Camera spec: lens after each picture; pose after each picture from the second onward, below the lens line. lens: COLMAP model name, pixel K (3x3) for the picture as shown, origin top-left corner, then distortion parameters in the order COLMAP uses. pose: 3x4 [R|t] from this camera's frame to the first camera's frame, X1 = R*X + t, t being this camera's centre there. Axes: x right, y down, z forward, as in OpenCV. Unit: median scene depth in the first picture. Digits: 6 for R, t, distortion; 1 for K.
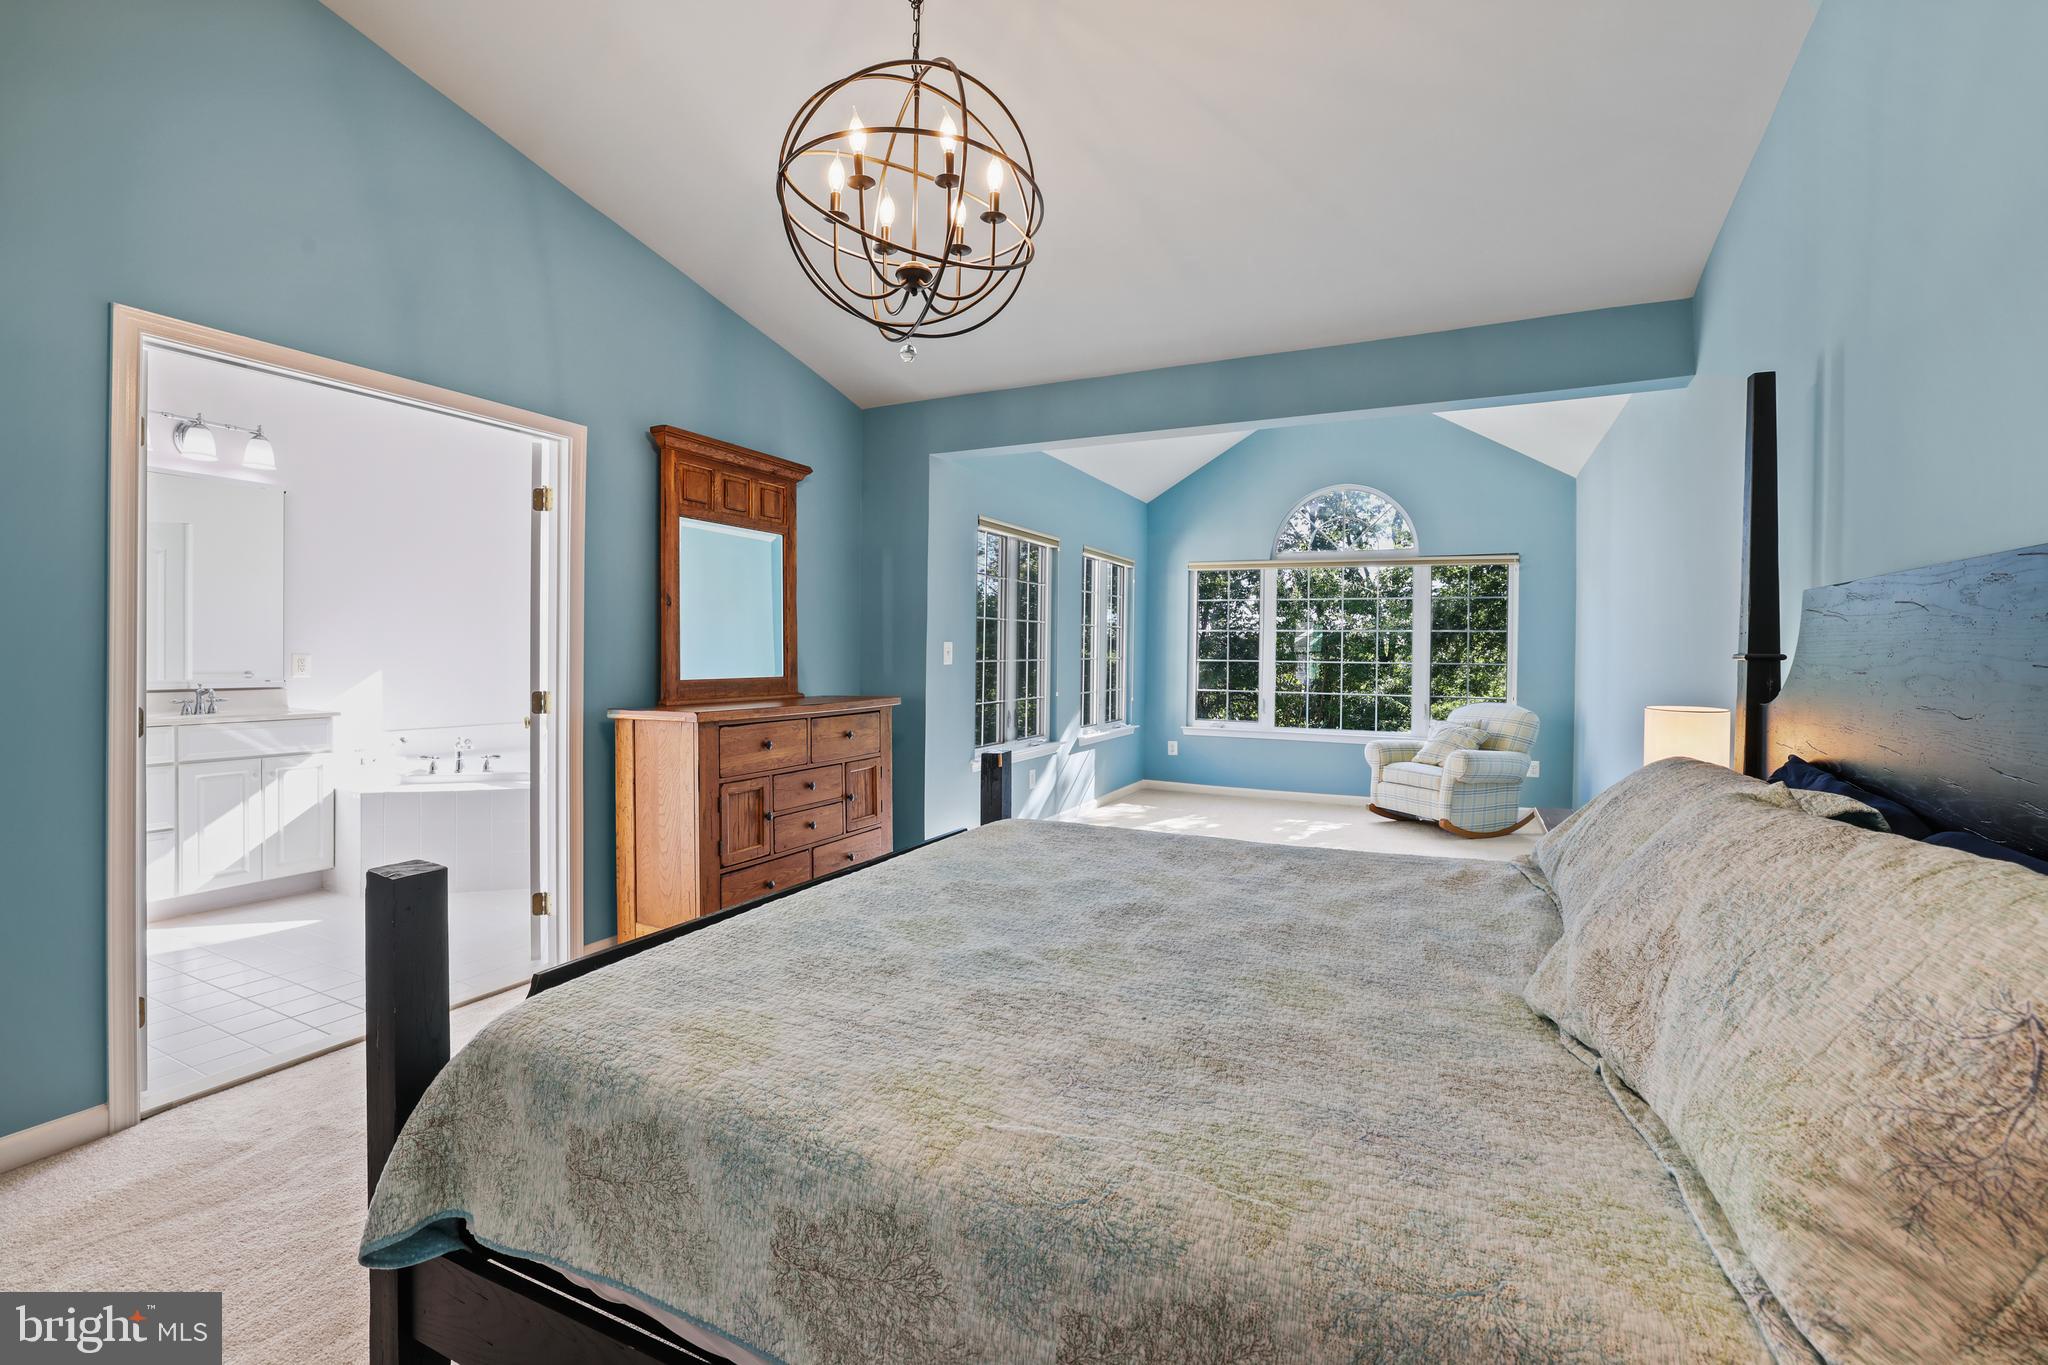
lens RADIAL K [[880.8, 0, 1035.0], [0, 880.8, 671.1], [0, 0, 1]] dist [-0.019536, 0.002614]
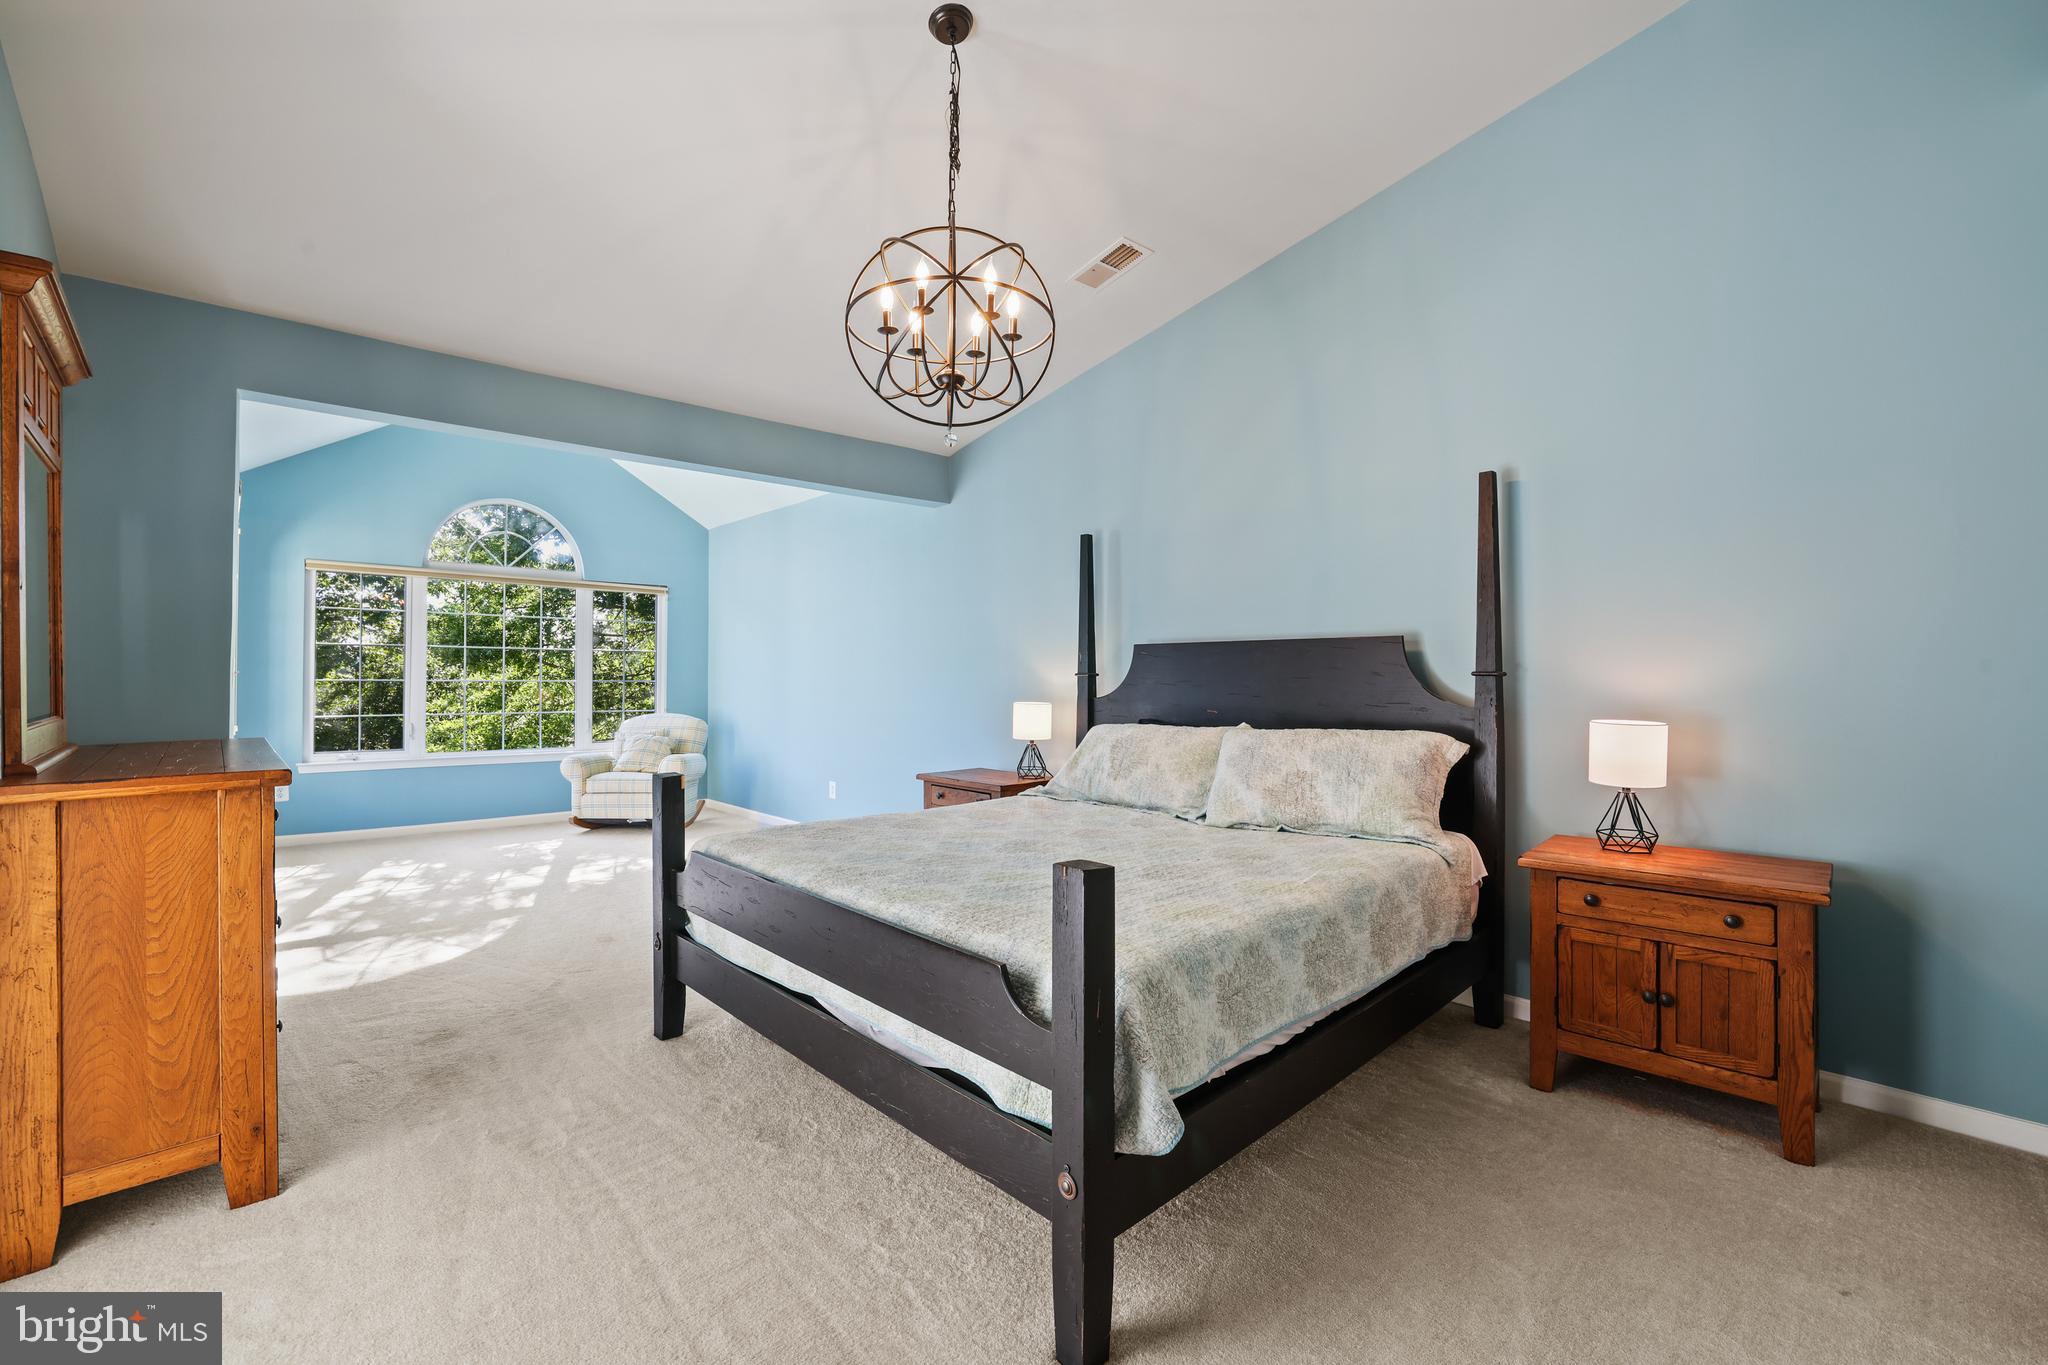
lens RADIAL K [[880.8, 0, 1026.7], [0, 880.8, 681.6], [0, 0, 1]] dist [-0.019536, 0.002614]
pose [[0.353908, -0.012037, 0.935203, -0.821936], [0.016946, 0.999836, 0.006456, -0.011392], [-0.935127, 0.013564, 0.354053, 0.287989]]
